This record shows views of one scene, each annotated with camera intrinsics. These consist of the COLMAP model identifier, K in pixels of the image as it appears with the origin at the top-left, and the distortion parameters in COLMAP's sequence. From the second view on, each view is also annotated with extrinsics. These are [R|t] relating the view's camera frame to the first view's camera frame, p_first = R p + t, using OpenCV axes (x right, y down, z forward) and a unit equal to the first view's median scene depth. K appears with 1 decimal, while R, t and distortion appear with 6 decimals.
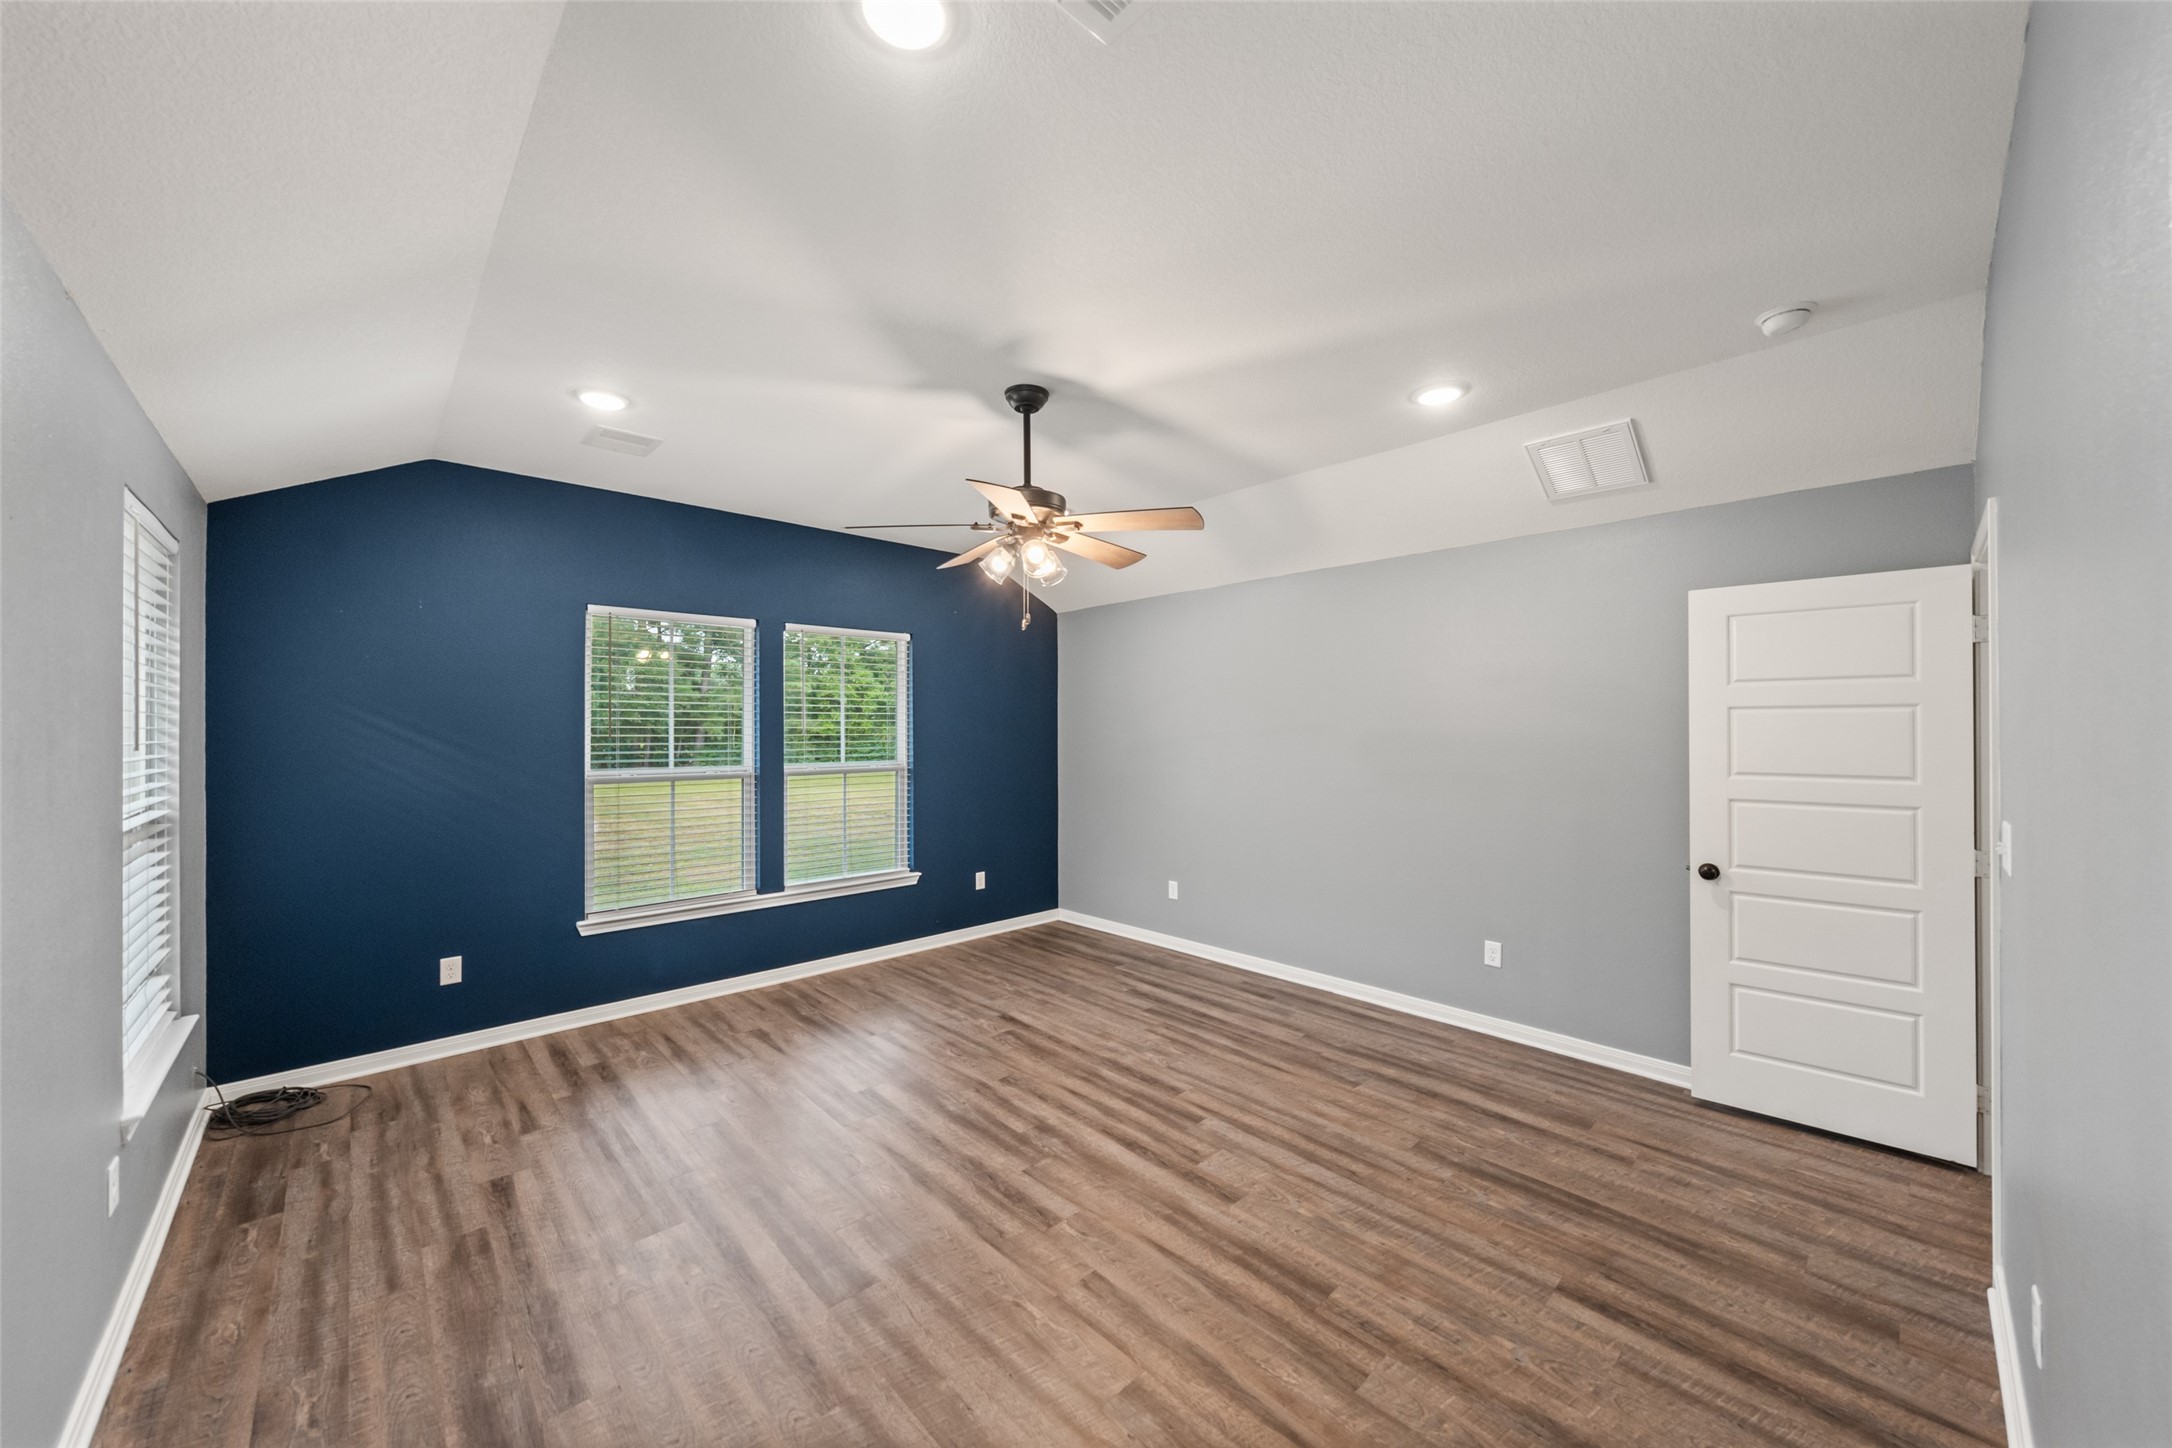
lens RADIAL K [[780.2, 0, 1086.0], [0, 780.2, 724.0], [0, 0, 1]] dist [0.000019, -0.000001]
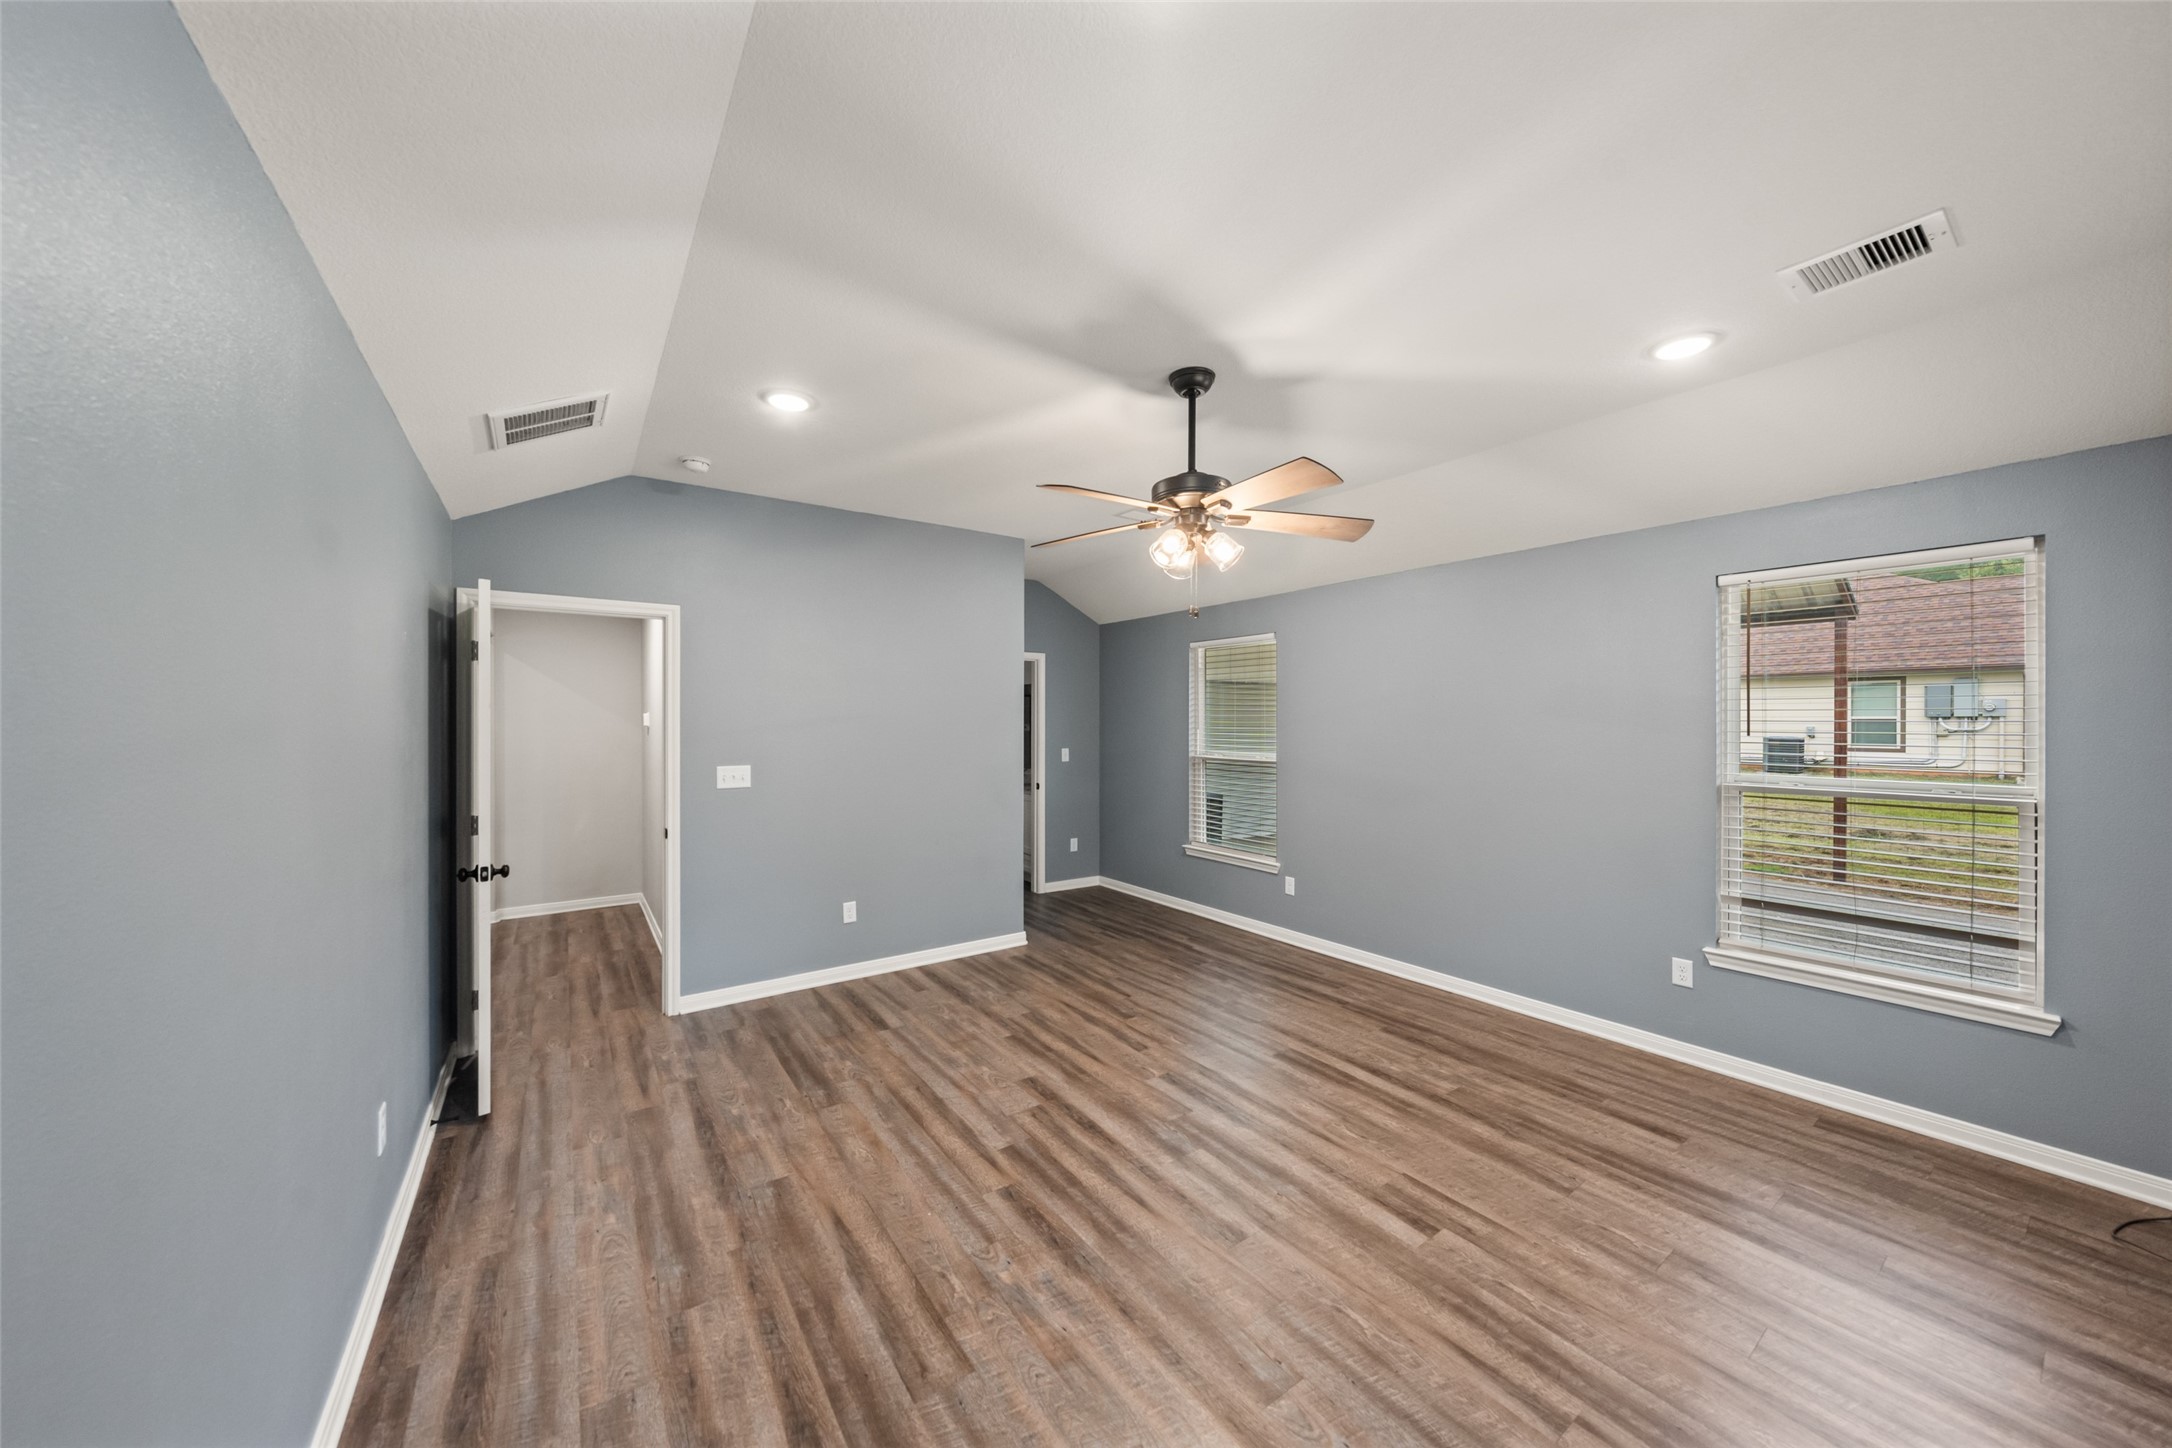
lens RADIAL K [[741.2, 0, 1086.0], [0, 741.2, 724.0], [0, 0, 1]] dist [-0.000873, -0.000025]
pose [[-0.990222, 0.002575, 0.139474, -0.075077], [0.002671, 0.999996, 0.000499, 0.005451], [-0.139472, 0.000867, -0.990226, 1.973310]]
